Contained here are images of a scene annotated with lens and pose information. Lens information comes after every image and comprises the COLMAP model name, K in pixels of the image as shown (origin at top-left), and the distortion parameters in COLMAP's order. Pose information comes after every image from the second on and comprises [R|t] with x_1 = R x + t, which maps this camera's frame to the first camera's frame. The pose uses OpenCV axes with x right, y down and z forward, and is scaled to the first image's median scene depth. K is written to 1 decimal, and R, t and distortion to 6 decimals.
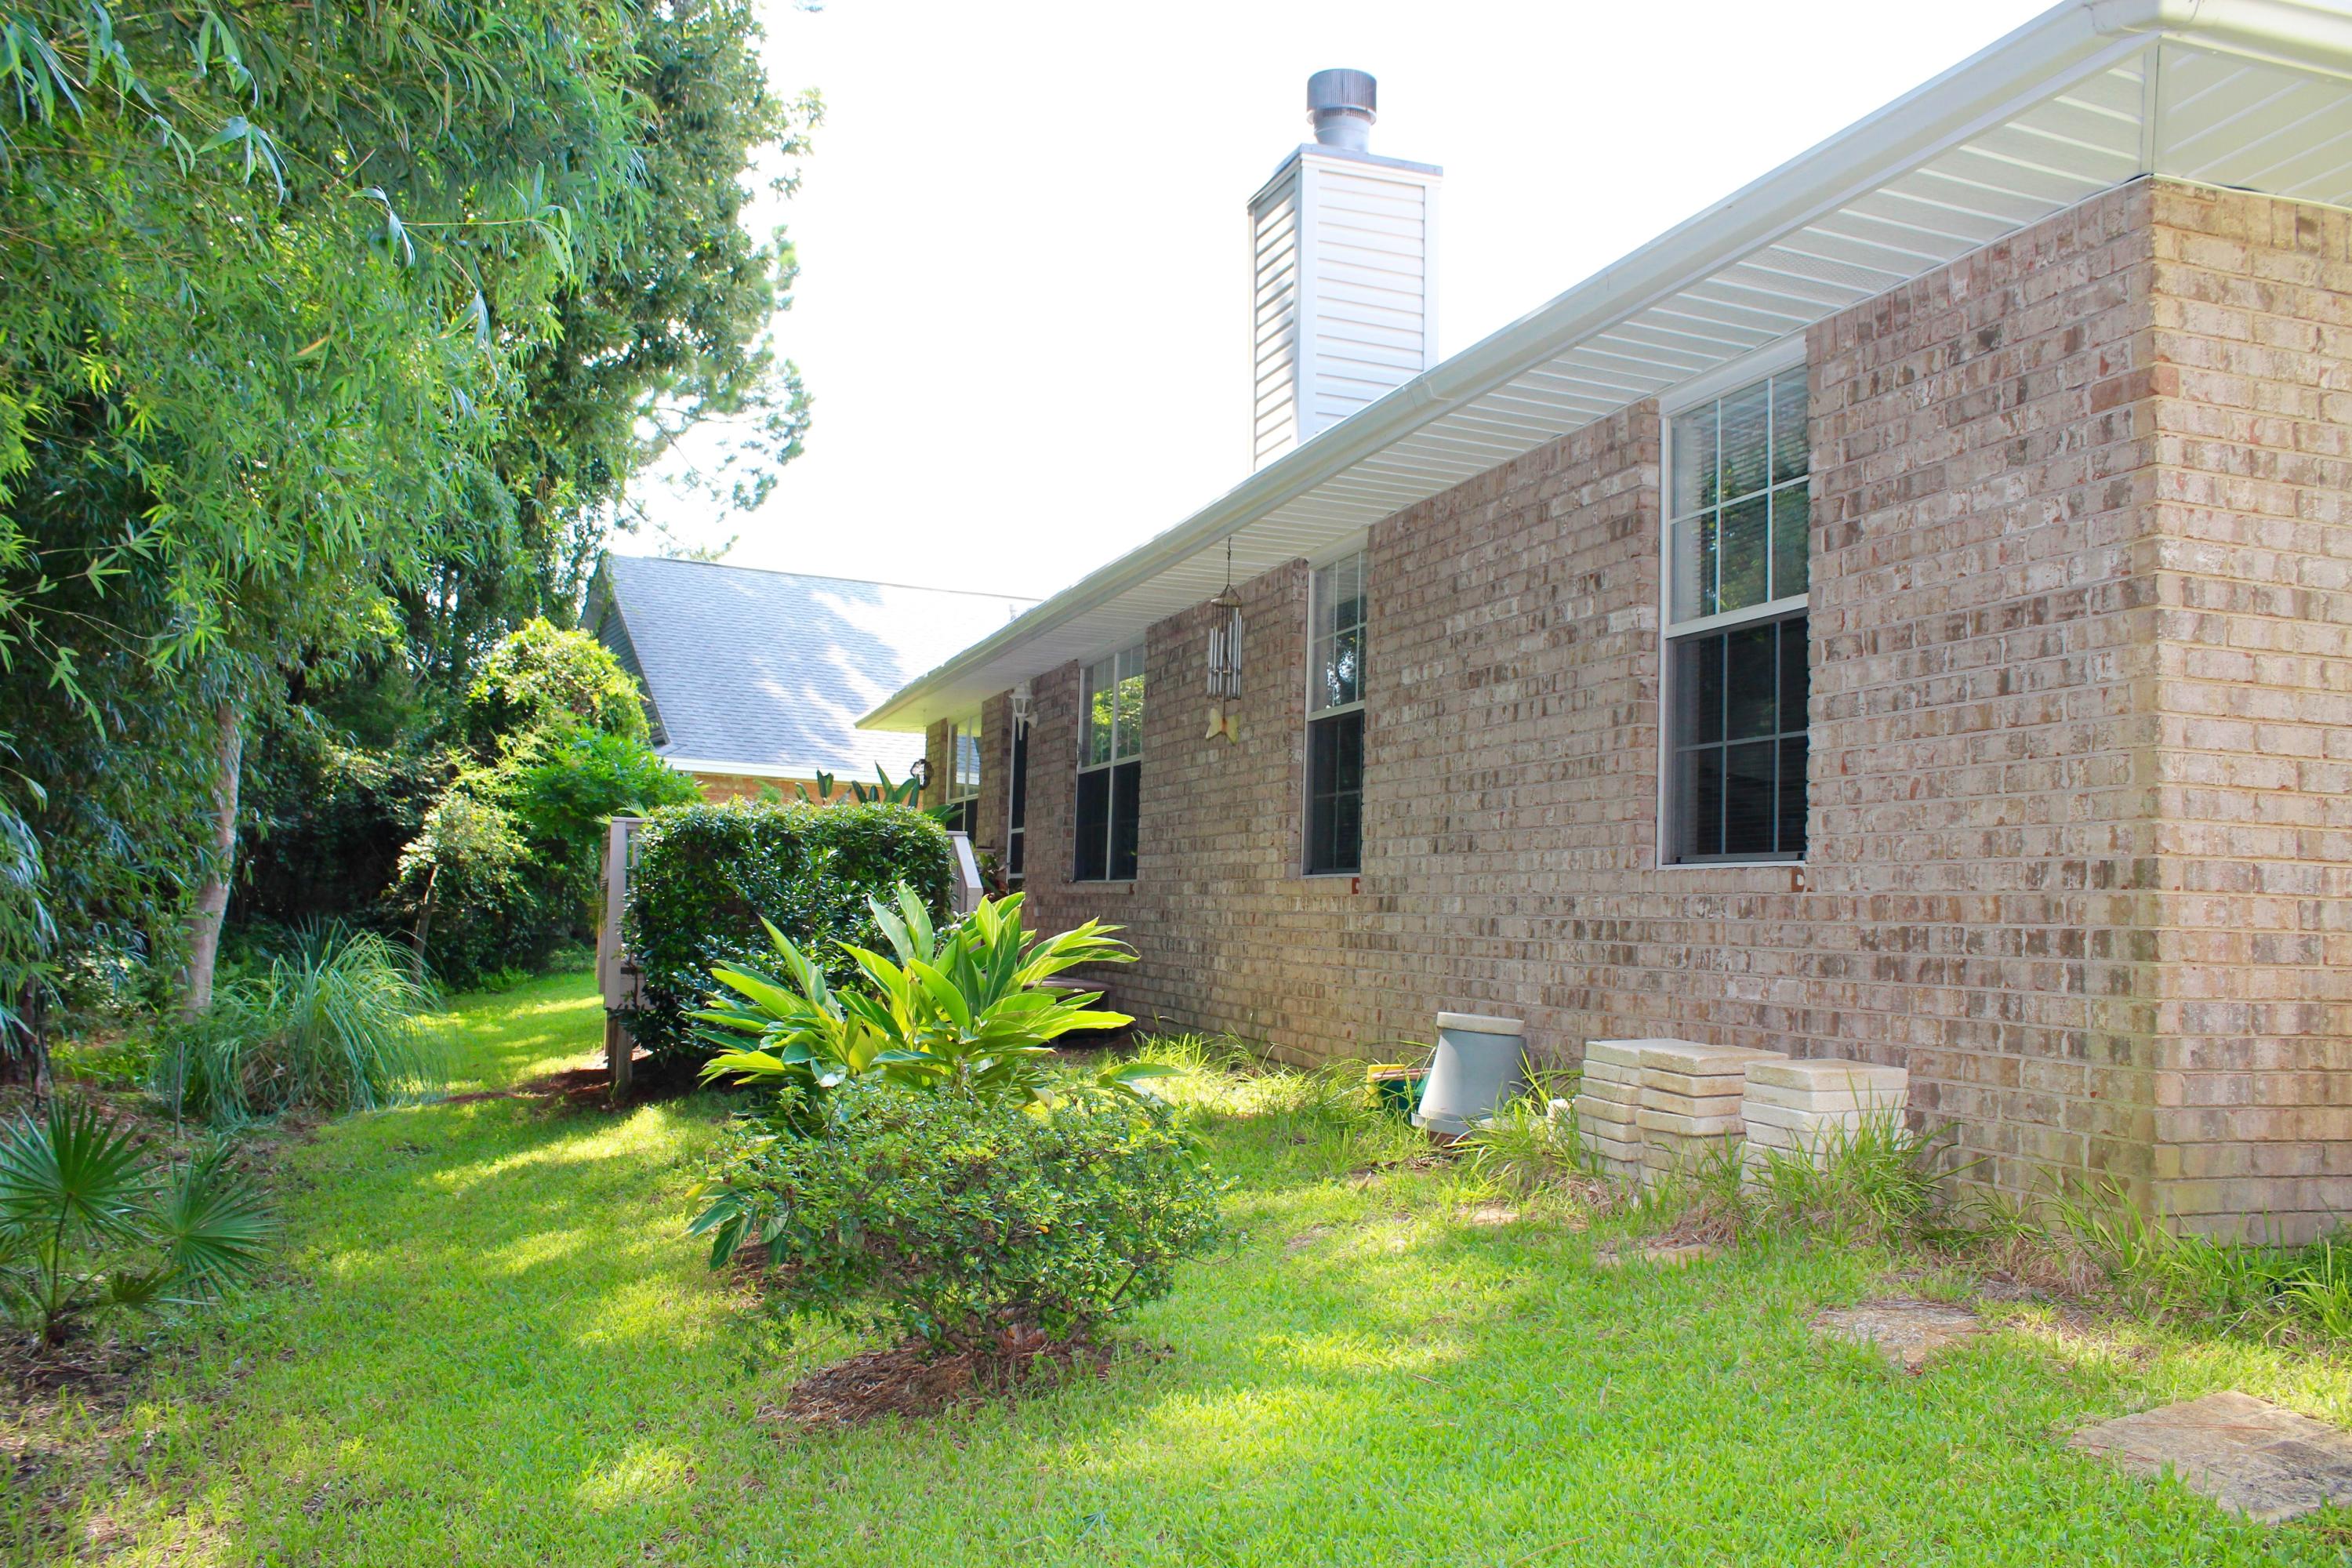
lens RADIAL K [[1954.1, 0, 1176.0], [0, 1954.1, 784.0], [0, 0, 1]] dist [-0.173529, 0.138844]
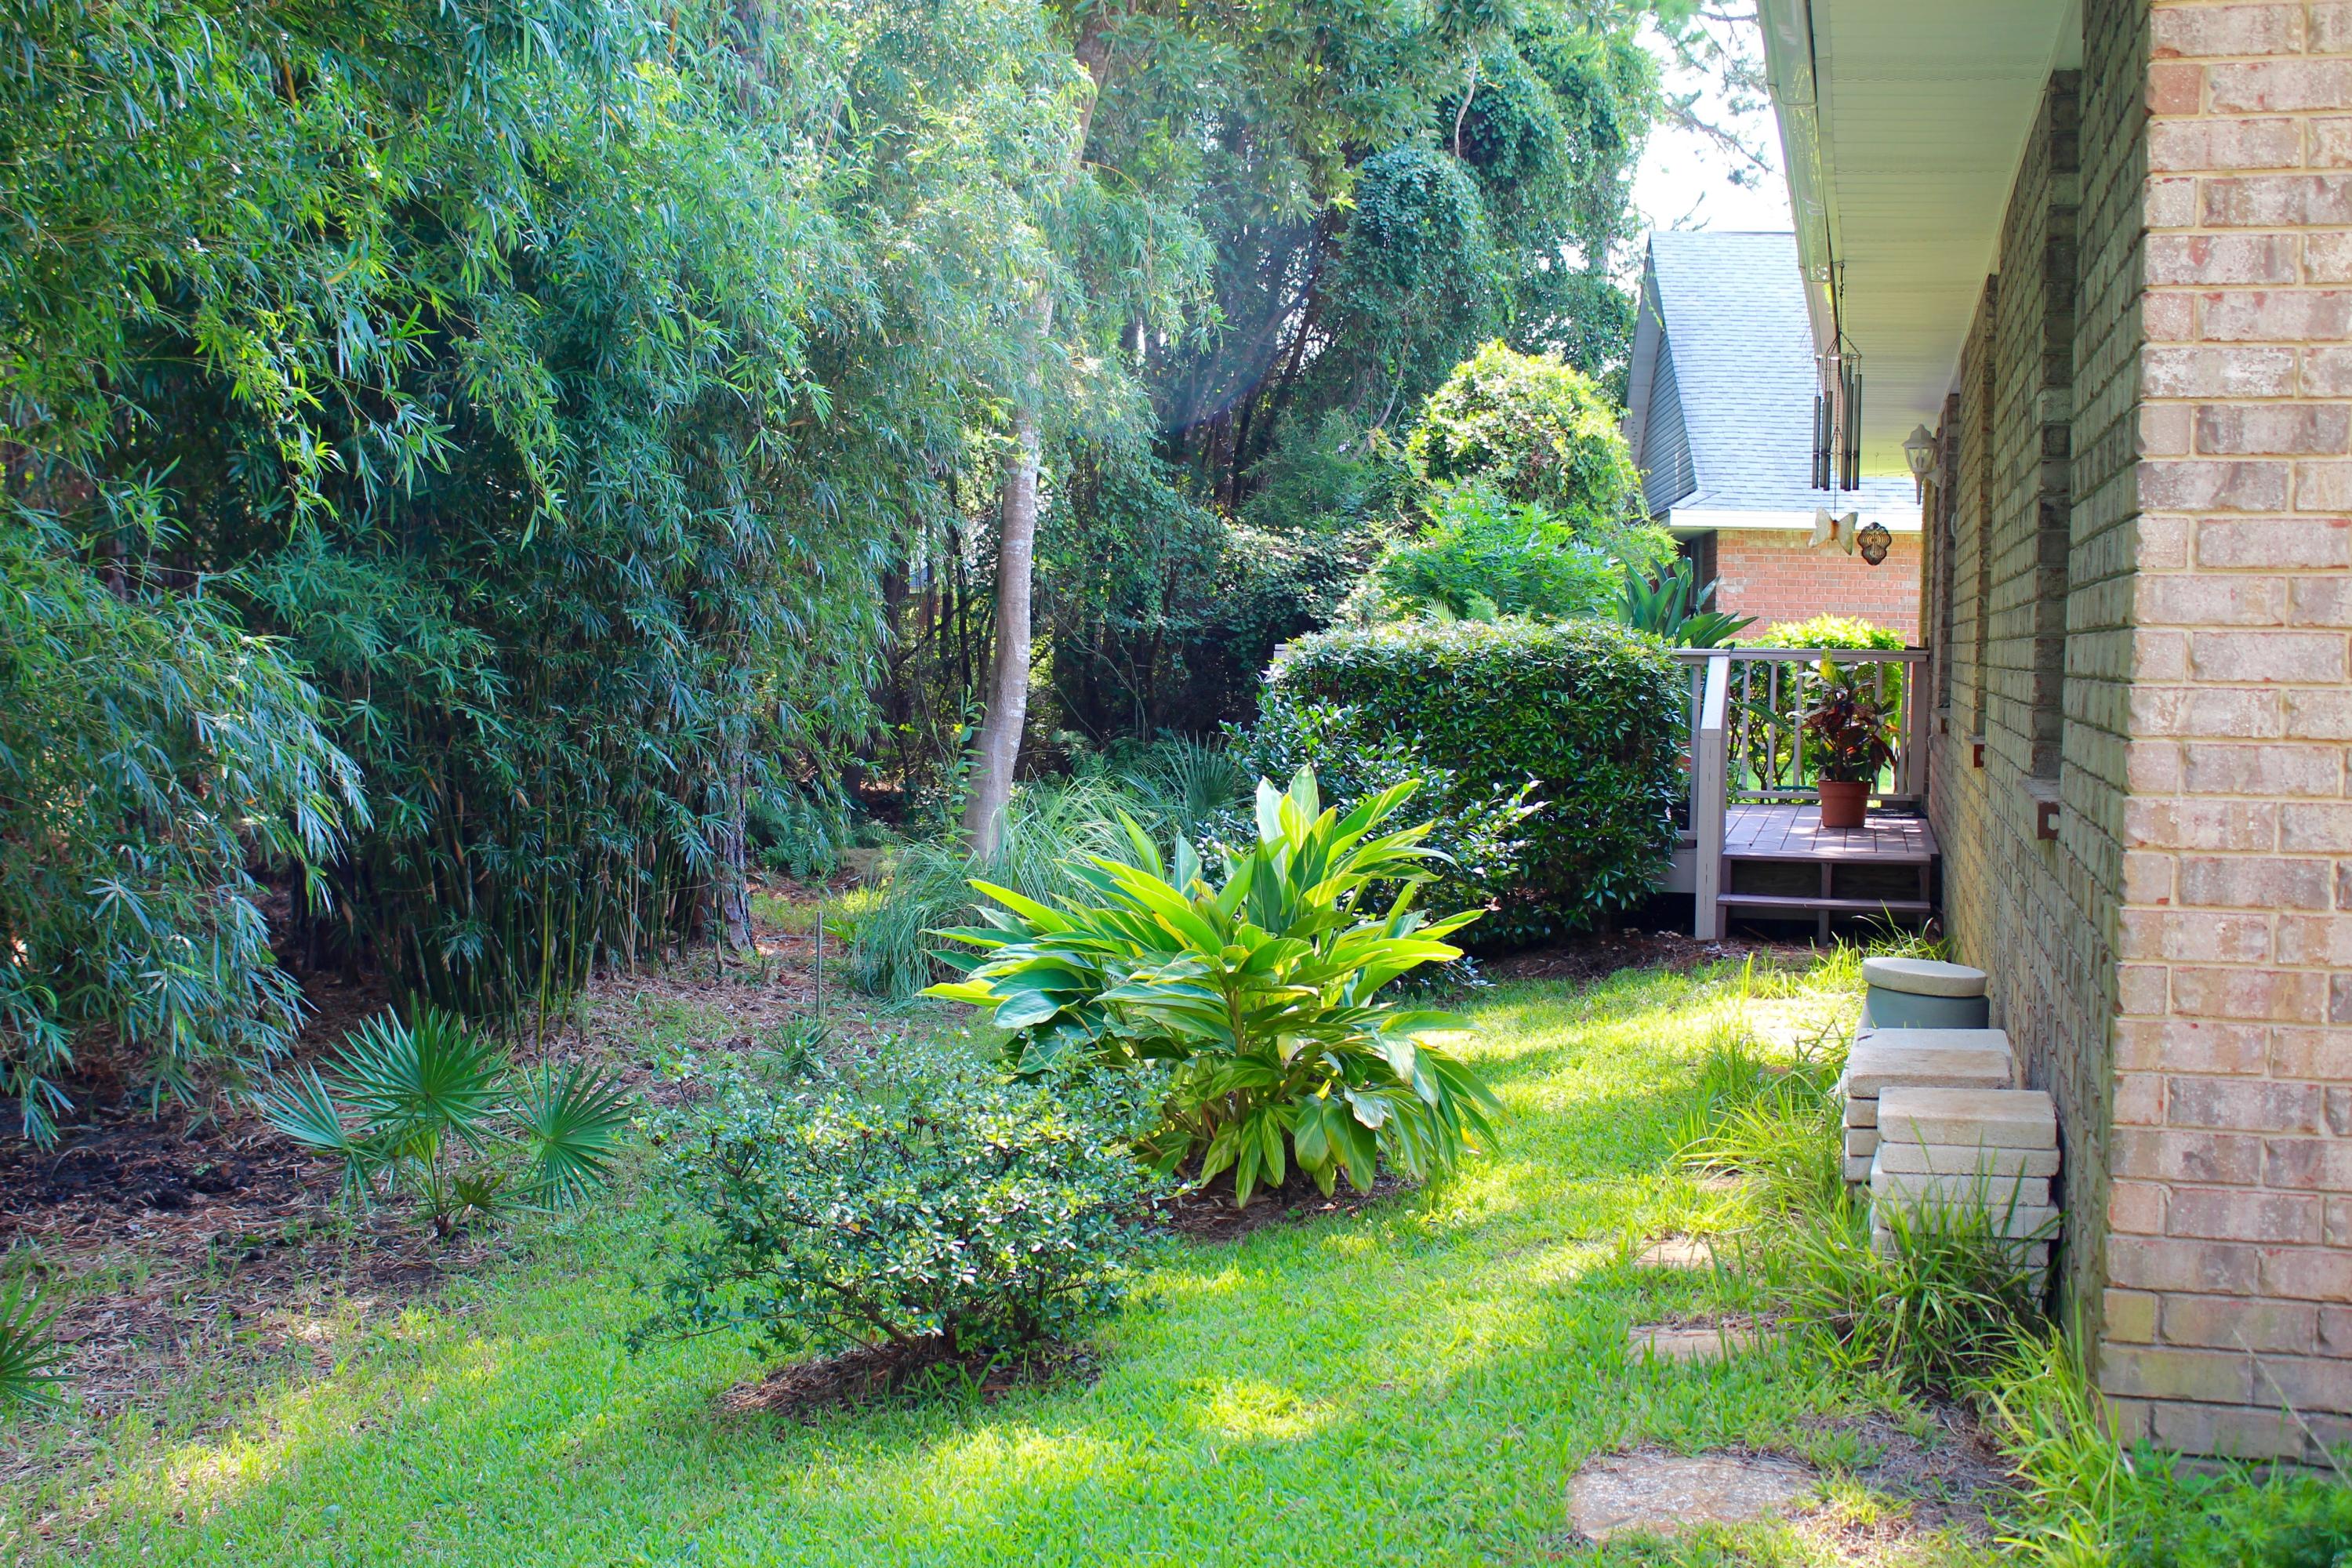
lens RADIAL K [[2673.8, 0, 1176.0], [0, 2673.8, 784.0], [0, 0, 1]] dist [-0.085558, 0.031530]
pose [[0.839122, 0.010485, -0.543842, 0.723699], [0.048932, 0.994306, 0.094669, -0.084156], [0.541738, -0.106050, 0.833831, 0.067266]]
